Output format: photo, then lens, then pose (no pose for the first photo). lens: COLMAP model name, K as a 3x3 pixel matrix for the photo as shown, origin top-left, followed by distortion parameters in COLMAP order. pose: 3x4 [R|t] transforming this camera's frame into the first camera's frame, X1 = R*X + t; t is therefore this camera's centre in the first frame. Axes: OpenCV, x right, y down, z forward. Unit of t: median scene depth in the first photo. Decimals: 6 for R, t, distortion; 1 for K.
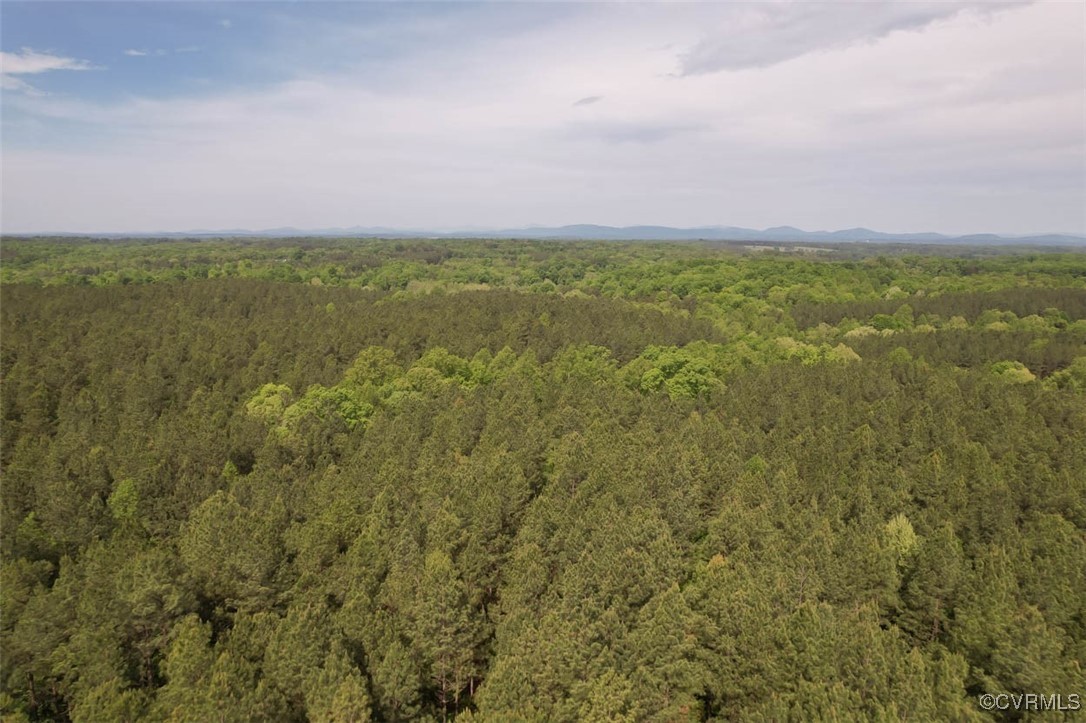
lens RADIAL K [[668.7, 0, 543.0], [0, 668.7, 361.5], [0, 0, 1]] dist [-0.090869, 0.064763]
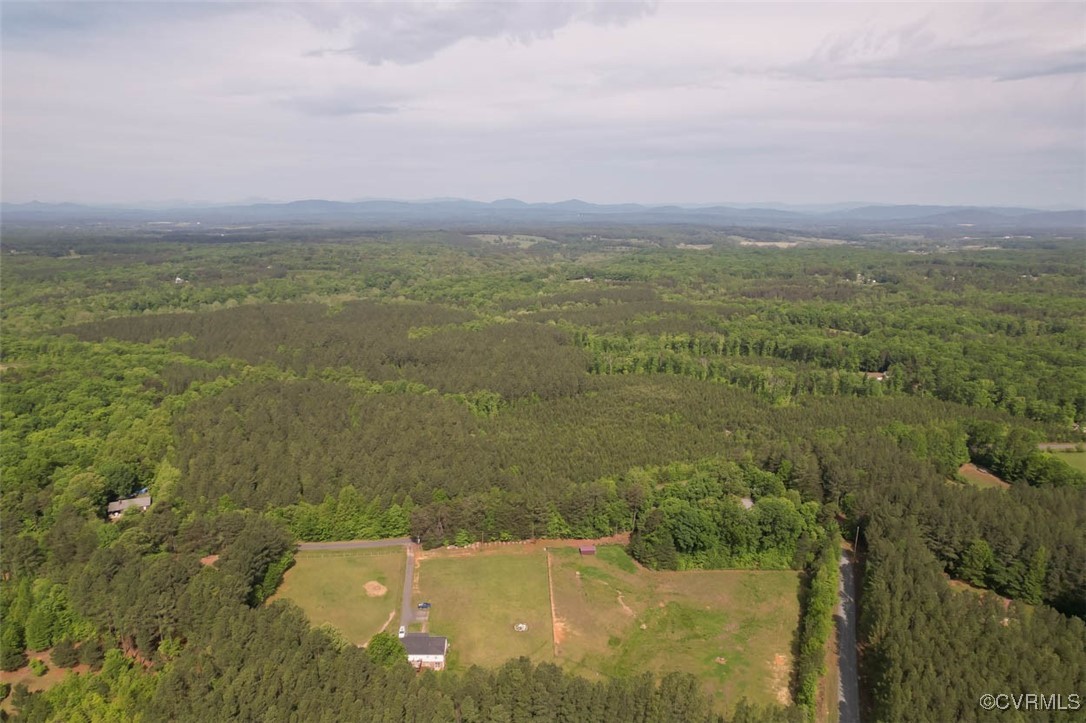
lens RADIAL K [[668.7, 0, 543.0], [0, 668.7, 361.5], [0, 0, 1]] dist [-0.090869, 0.064763]
pose [[0.923443, -0.088445, 0.373405, -0.244352], [0.072198, 0.995743, 0.057305, 0.004160], [-0.376884, -0.025959, 0.925897, -0.773249]]
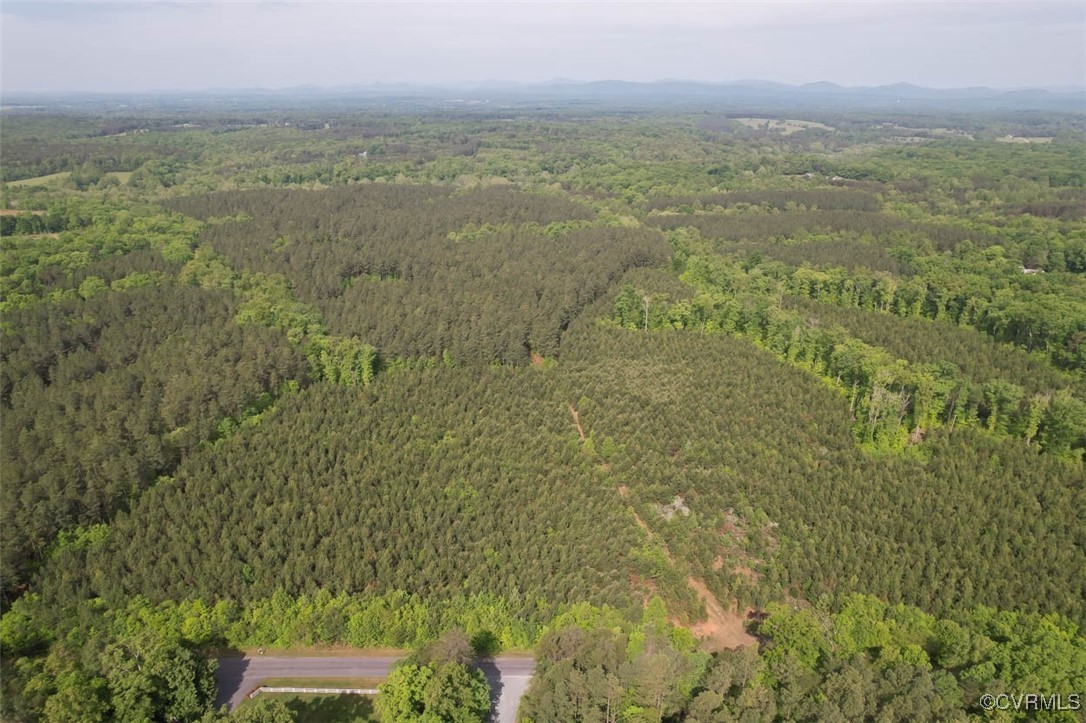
lens RADIAL K [[668.7, 0, 543.0], [0, 668.7, 361.5], [0, 0, 1]] dist [-0.090869, 0.064763]
pose [[0.999218, 0.007769, -0.038757, 0.062385], [0.000292, 0.979021, 0.203757, -0.004650], [0.039527, -0.203609, 0.978254, -0.570549]]
